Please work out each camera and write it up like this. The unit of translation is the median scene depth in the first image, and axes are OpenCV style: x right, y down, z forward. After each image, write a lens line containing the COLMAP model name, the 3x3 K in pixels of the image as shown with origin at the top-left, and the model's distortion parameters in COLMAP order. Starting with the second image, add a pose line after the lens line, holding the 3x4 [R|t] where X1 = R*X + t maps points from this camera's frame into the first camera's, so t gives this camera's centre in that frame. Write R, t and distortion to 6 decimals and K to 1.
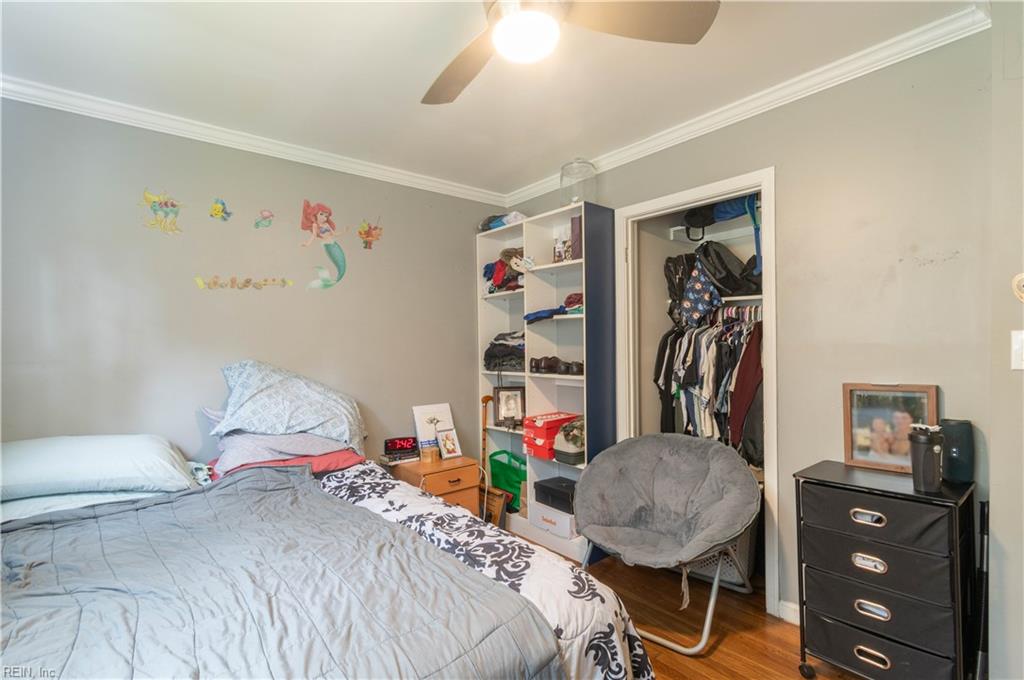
lens RADIAL K [[468.2, 0, 512.0], [0, 468.2, 340.0], [0, 0, 1]] dist [0.002962, 0.000163]
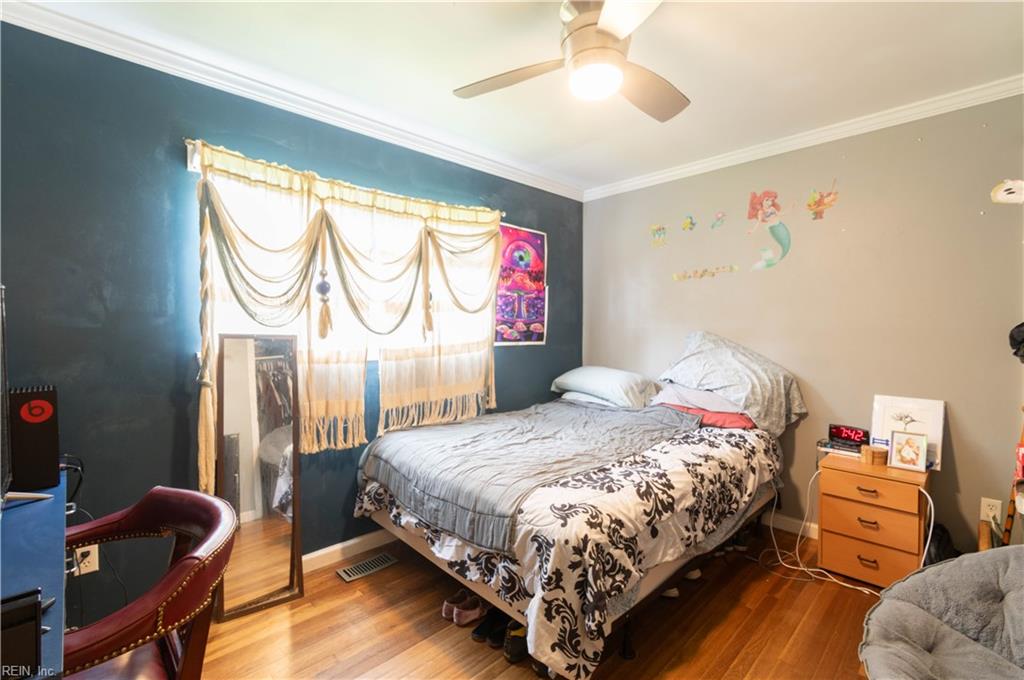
lens RADIAL K [[458.5, 0, 514.5], [0, 458.5, 310.4], [0, 0, 1]] dist [-0.000142, -0.000141]
pose [[0.076172, -0.015936, -0.996967, 0.616393], [0.011343, 0.999821, -0.015115, -0.002745], [0.997030, -0.010157, 0.076339, 0.337268]]
